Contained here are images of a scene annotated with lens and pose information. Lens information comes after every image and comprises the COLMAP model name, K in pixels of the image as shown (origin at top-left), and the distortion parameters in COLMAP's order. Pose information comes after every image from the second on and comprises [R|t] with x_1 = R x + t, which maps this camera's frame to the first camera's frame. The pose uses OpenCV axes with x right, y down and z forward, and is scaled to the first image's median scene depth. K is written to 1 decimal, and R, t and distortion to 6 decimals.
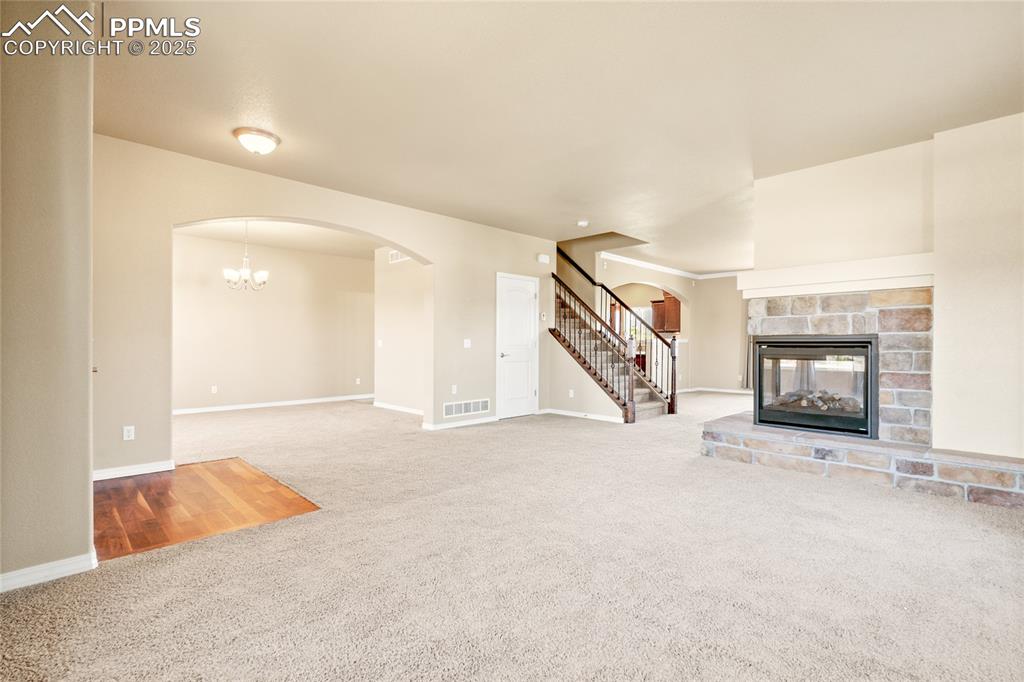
lens RADIAL K [[467.4, 0, 511.5], [0, 467.4, 339.0], [0, 0, 1]] dist [-0.001074, -0.000017]
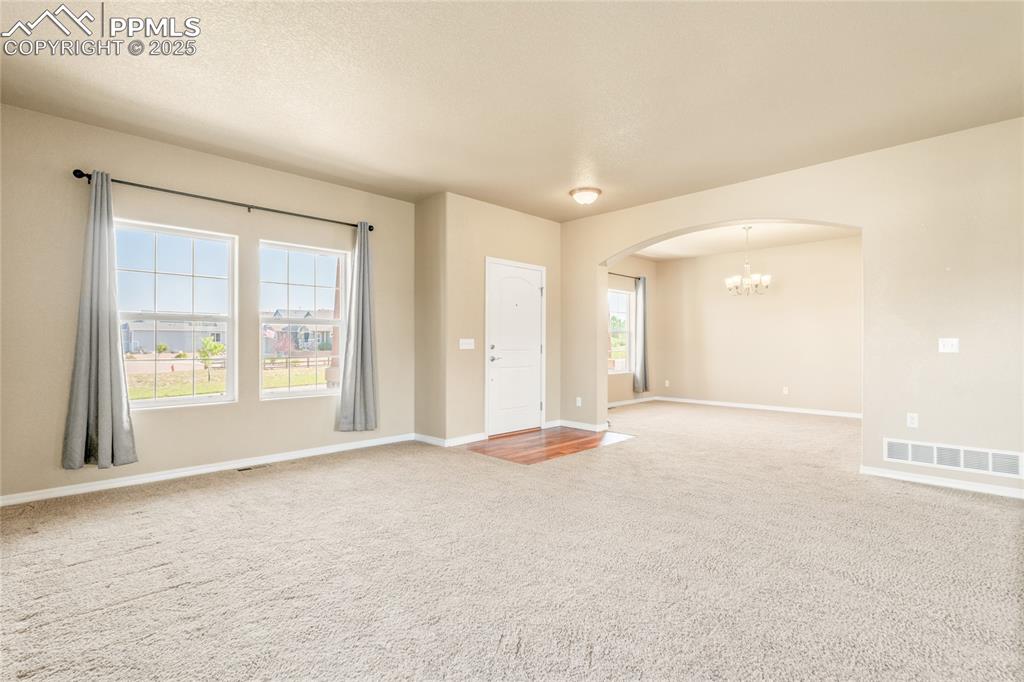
lens RADIAL K [[467.4, 0, 512.5], [0, 467.4, 341.4], [0, 0, 1]] dist [-0.001074, -0.000017]
pose [[-0.017241, -0.009970, -0.999802, 0.509140], [-0.002806, 0.999947, -0.009923, 0.012167], [0.999847, 0.002634, -0.017268, 0.492631]]
